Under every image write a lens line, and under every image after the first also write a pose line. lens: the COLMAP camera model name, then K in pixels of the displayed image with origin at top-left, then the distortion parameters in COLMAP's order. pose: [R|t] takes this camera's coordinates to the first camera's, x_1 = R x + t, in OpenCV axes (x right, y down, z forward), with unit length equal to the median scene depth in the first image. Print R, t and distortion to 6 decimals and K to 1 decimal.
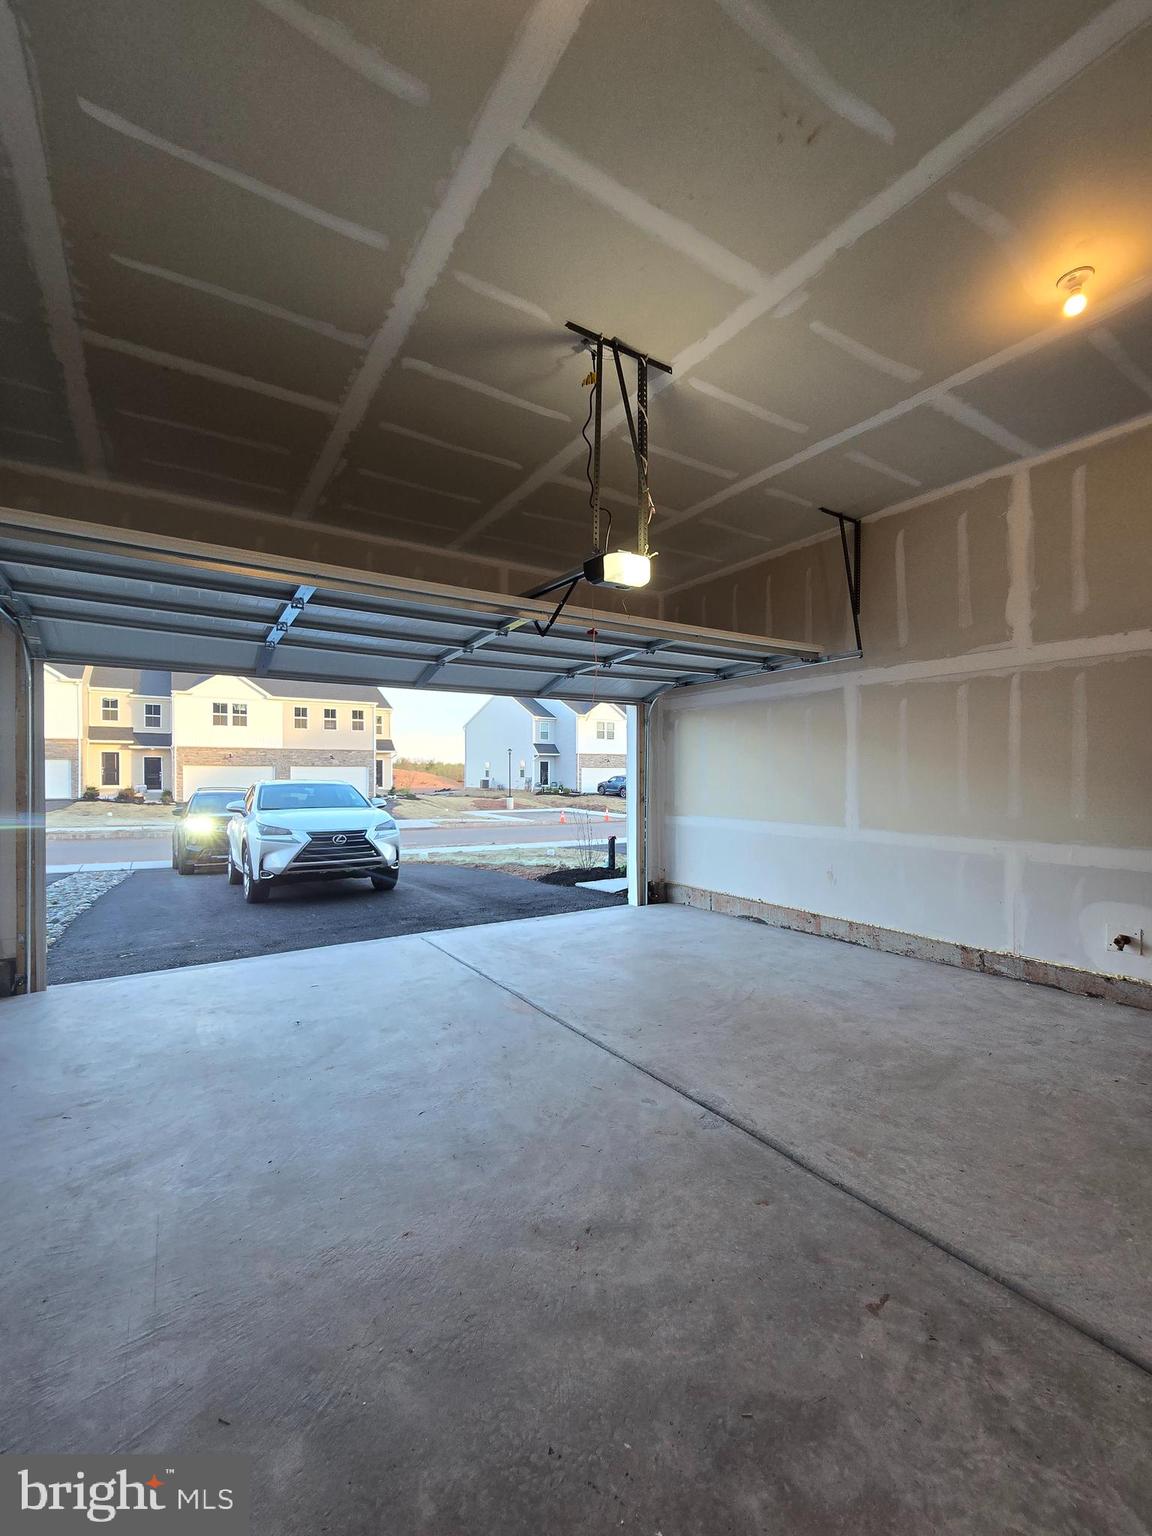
lens RADIAL K [[627.0, 0, 571.2], [0, 627.0, 771.0], [0, 0, 1]] dist [-0.001717, 0.000056]
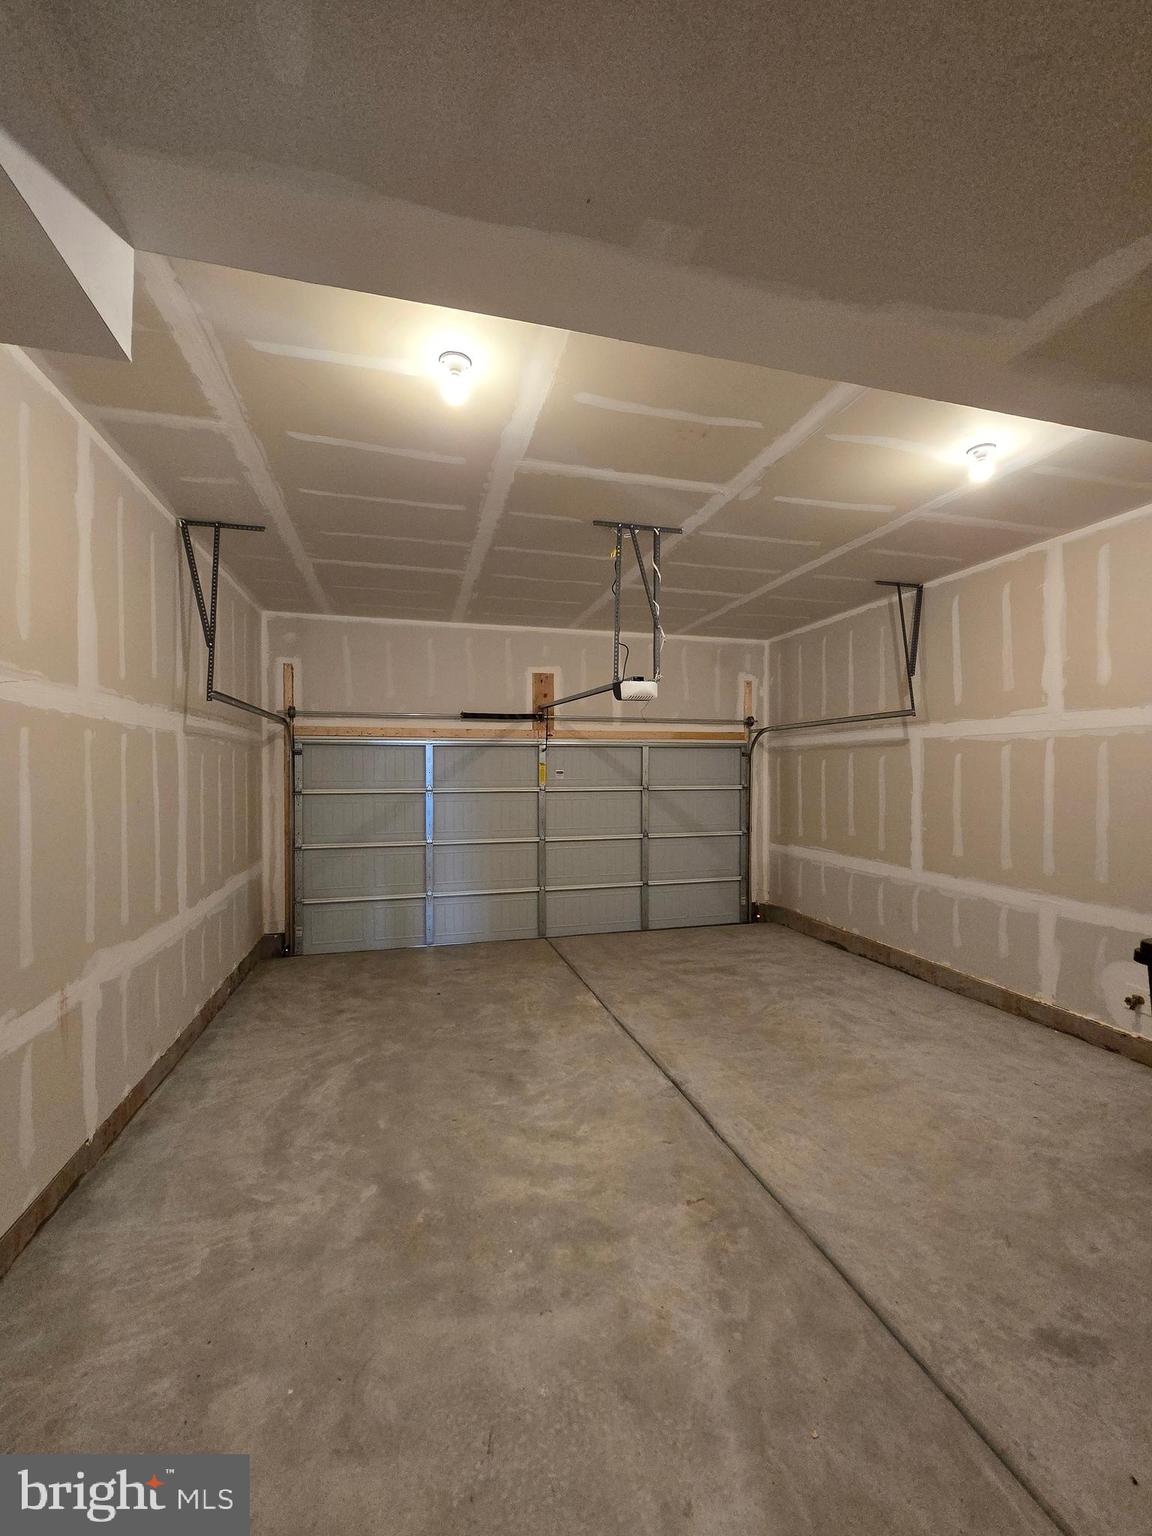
lens RADIAL K [[627.0, 0, 575.7], [0, 627.0, 768.3], [0, 0, 1]] dist [-0.001717, 0.000056]
pose [[0.953042, -0.002045, -0.302831, 0.261669], [0.004206, 0.999970, 0.006484, -0.113099], [0.302809, -0.007453, 0.953022, -0.248559]]
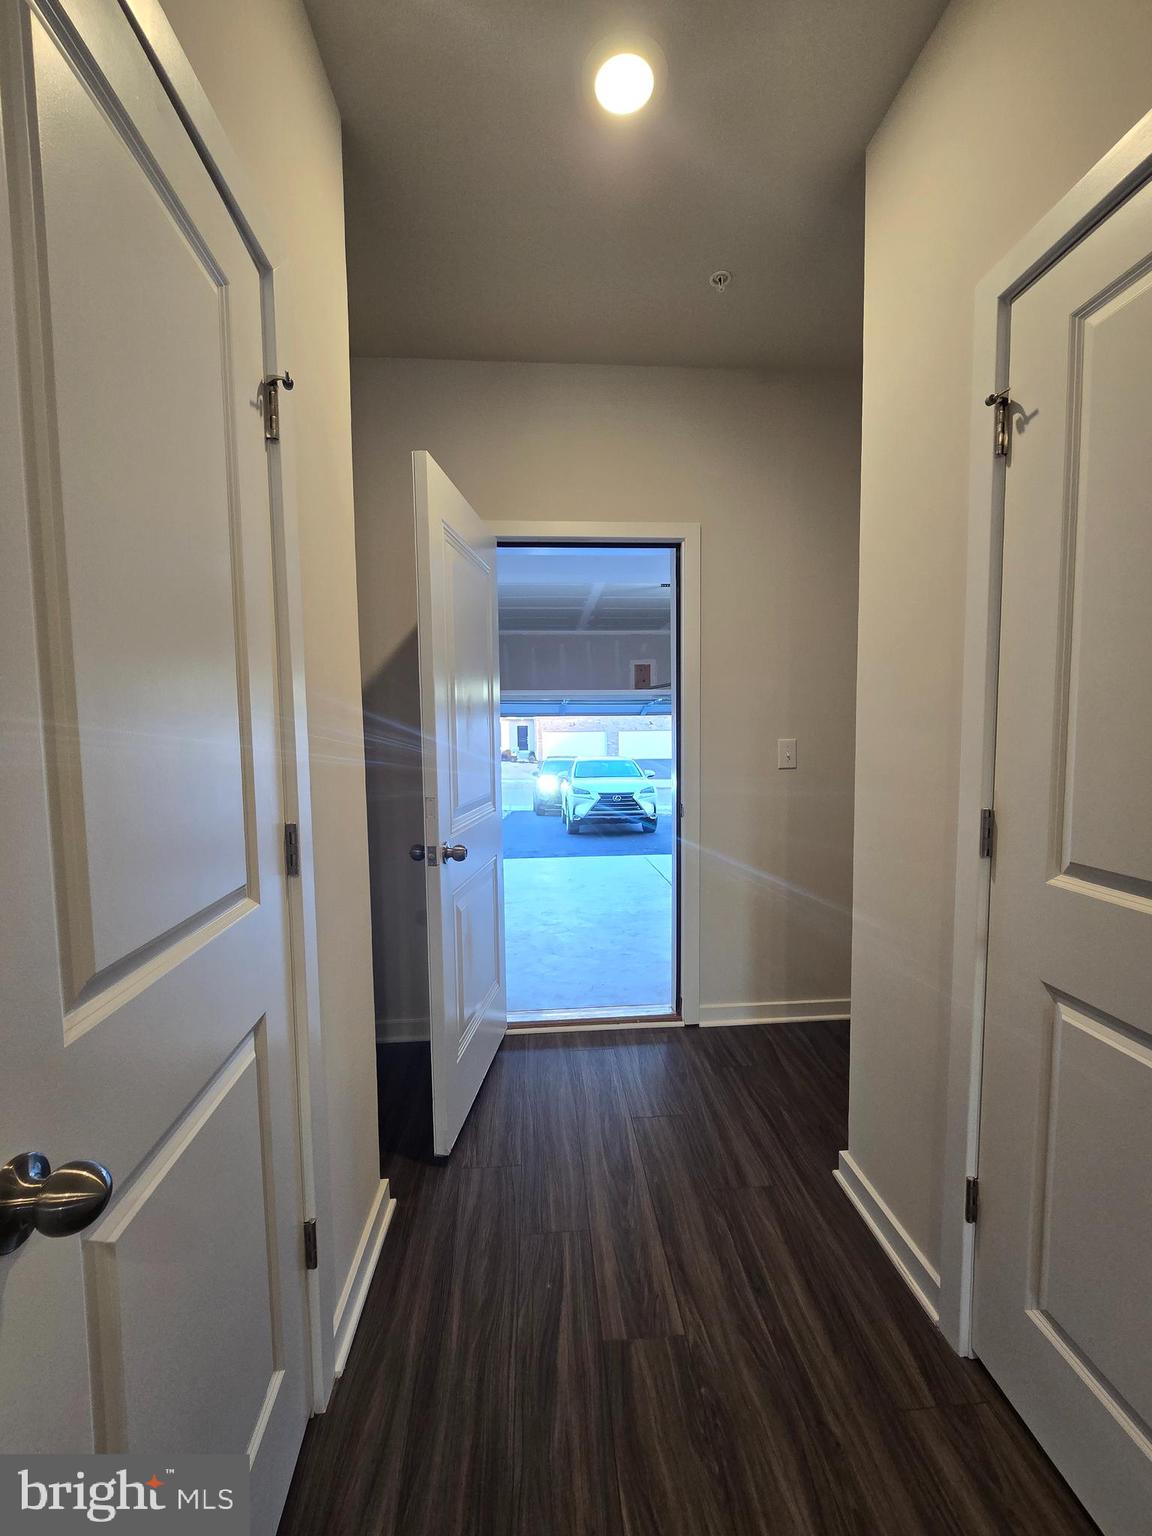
lens RADIAL K [[627.0, 0, 577.5], [0, 627.0, 773.0], [0, 0, 1]] dist [-0.001717, 0.000056]
pose [[0.876111, 0.019051, -0.481732, 0.631810], [0.015951, 0.997527, 0.068457, -0.134408], [0.481845, -0.067660, 0.873640, -0.899415]]
